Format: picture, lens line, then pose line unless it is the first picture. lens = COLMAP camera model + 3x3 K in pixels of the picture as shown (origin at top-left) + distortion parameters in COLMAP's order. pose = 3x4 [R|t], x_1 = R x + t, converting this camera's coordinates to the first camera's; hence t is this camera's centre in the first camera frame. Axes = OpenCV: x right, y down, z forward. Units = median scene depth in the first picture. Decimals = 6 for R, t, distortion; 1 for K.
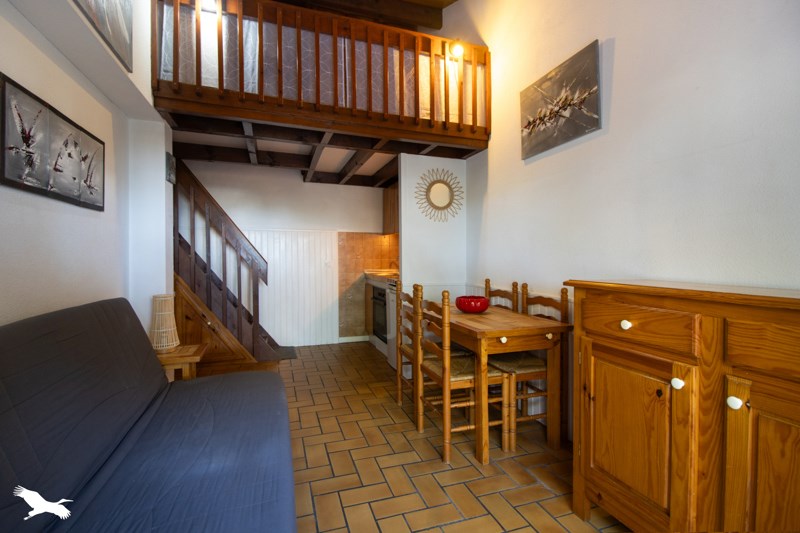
lens RADIAL K [[369.2, 0, 397.6], [0, 369.2, 258.8], [0, 0, 1]] dist [0.000770, -0.016549]
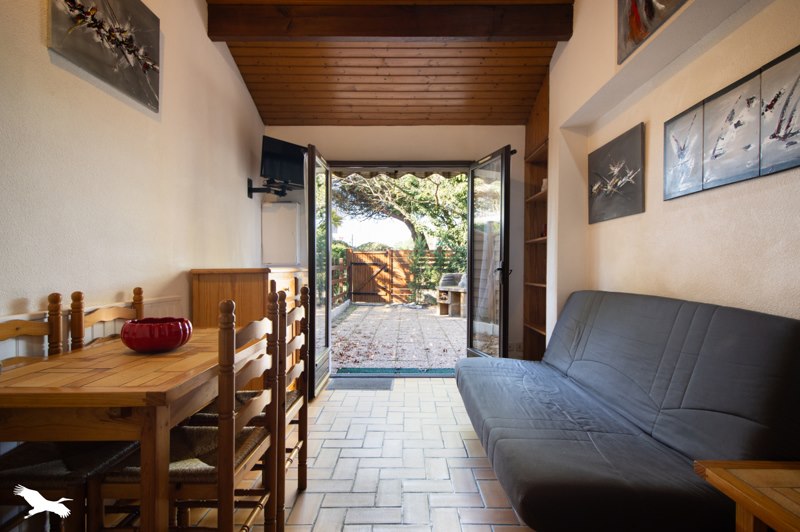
lens RADIAL K [[422.3, 0, 400.0], [0, 422.3, 266.0], [0, 0, 1]] dist [0.000179, -0.002881]
pose [[-0.946887, -0.005010, 0.321528, -0.344680], [-0.001226, 0.999928, 0.011969, 0.023806], [-0.321565, 0.010939, -0.946824, 1.597246]]
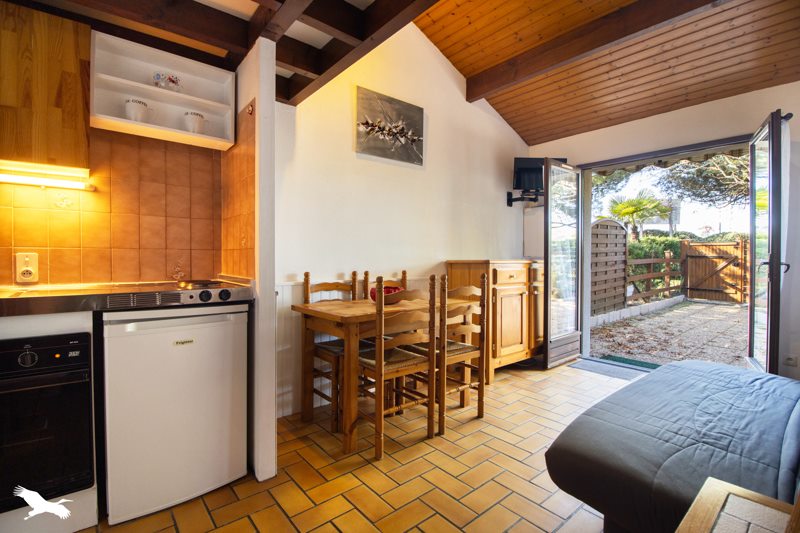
lens RADIAL K [[369.2, 0, 397.6], [0, 369.2, 258.8], [0, 0, 1]] dist [0.000770, -0.016549]
pose [[-0.358715, -0.008208, 0.933411, -0.770184], [0.004367, 0.999936, 0.010471, 0.023692], [-0.933437, 0.007833, -0.358656, 1.450638]]
